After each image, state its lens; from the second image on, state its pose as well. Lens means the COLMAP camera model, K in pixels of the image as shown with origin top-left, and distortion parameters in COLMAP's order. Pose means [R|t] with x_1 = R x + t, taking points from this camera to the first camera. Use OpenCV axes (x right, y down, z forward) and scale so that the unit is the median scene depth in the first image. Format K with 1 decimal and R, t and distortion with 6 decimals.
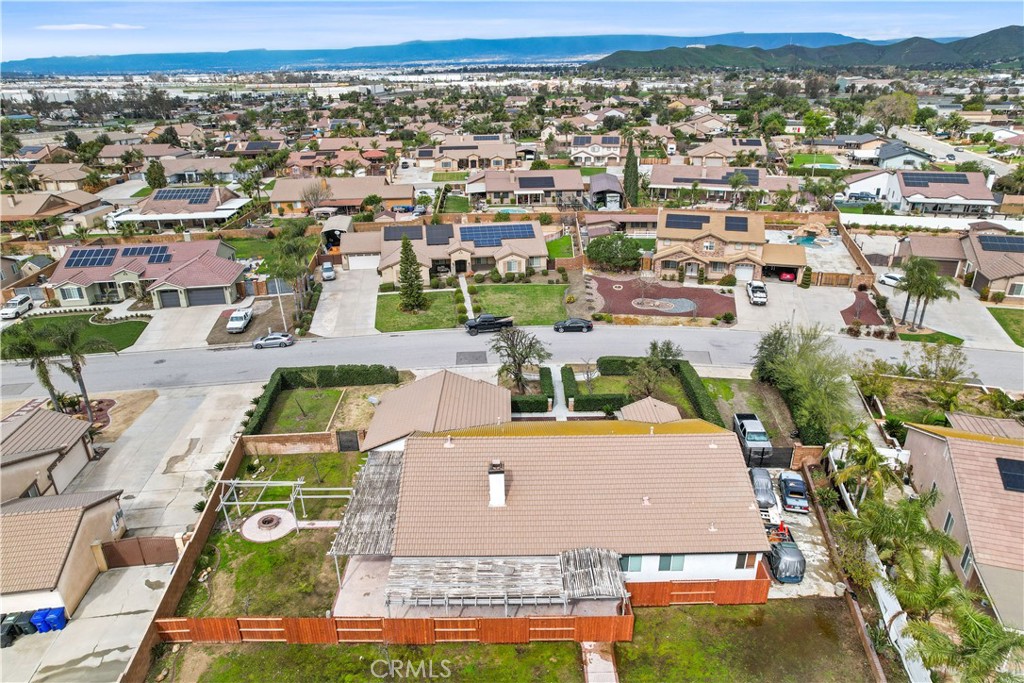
lens RADIAL K [[654.4, 0, 512.0], [0, 654.4, 341.5], [0, 0, 1]] dist [-0.072868, 0.060038]
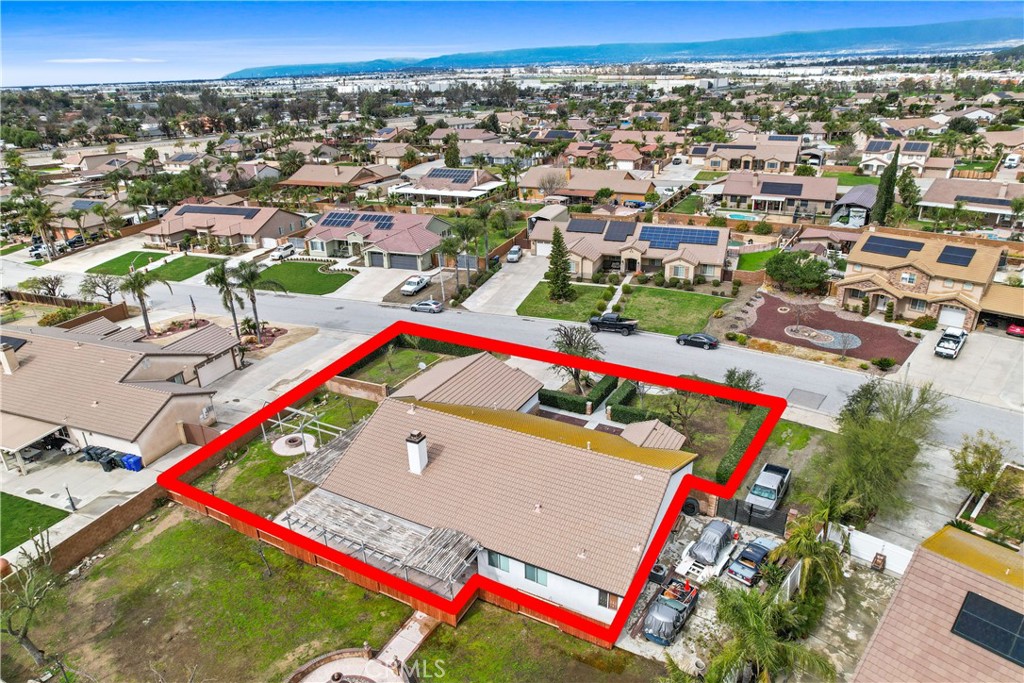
lens RADIAL K [[654.4, 0, 512.0], [0, 654.4, 341.5], [0, 0, 1]] dist [-0.072868, 0.060038]
pose [[0.874793, 0.177914, -0.450647, 0.244885], [-0.173344, 0.983499, 0.051789, -0.021525], [0.452425, 0.032812, 0.891199, 0.037315]]
